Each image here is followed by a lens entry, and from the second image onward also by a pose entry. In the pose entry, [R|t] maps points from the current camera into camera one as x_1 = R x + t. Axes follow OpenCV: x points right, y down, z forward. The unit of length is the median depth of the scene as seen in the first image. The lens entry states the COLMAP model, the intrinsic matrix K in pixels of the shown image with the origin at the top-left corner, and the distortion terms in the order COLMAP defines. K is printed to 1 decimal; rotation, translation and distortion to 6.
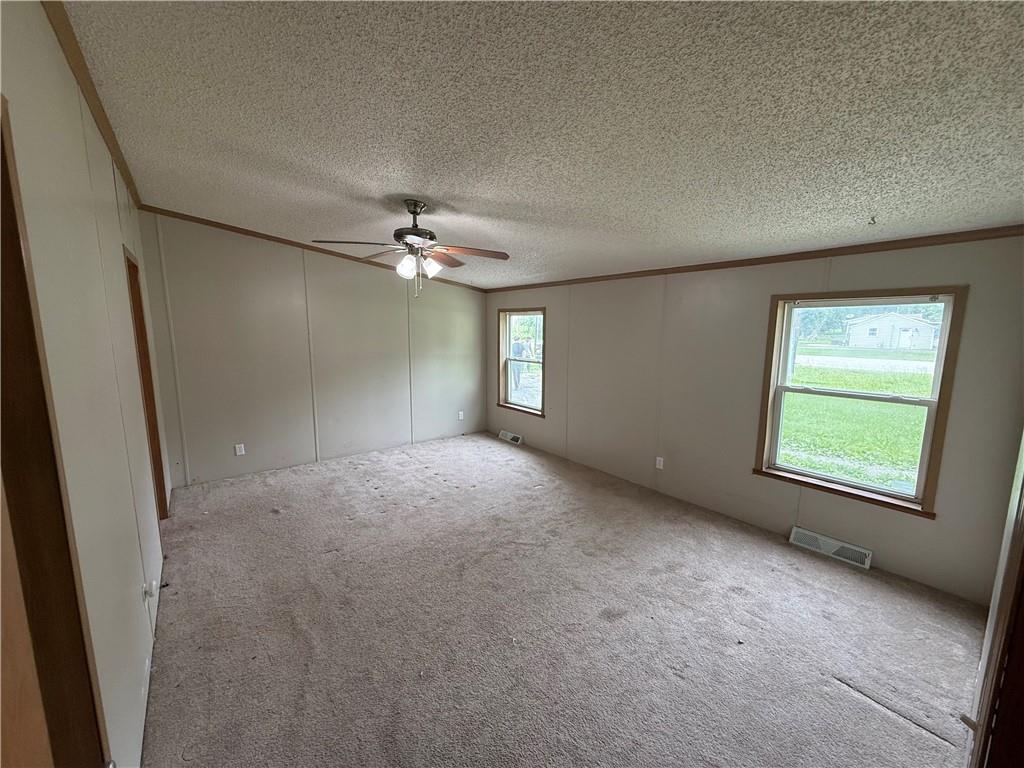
lens RADIAL K [[411.2, 0, 506.8], [0, 411.2, 382.1], [0, 0, 1]] dist [-0.003743, 0.001209]
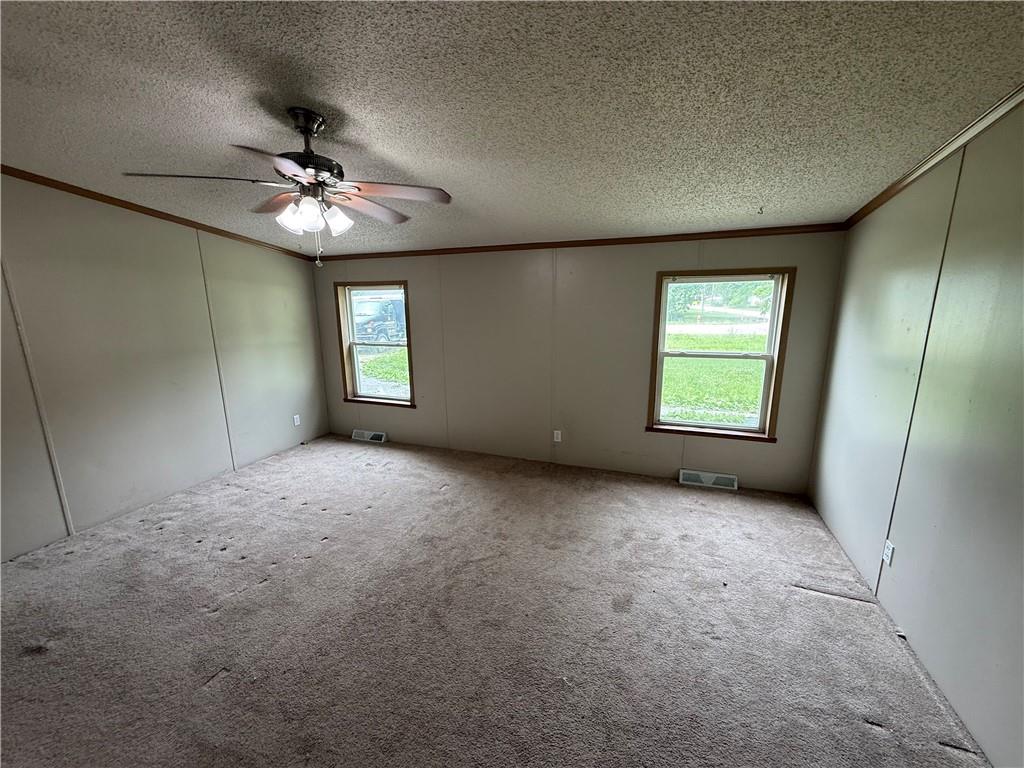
lens RADIAL K [[411.2, 0, 513.4], [0, 411.2, 384.3], [0, 0, 1]] dist [-0.003743, 0.001209]
pose [[0.851983, -0.119319, 0.509791, -0.288575], [0.085224, 0.992305, 0.089824, -0.040965], [-0.516586, -0.033082, 0.855596, 0.233983]]
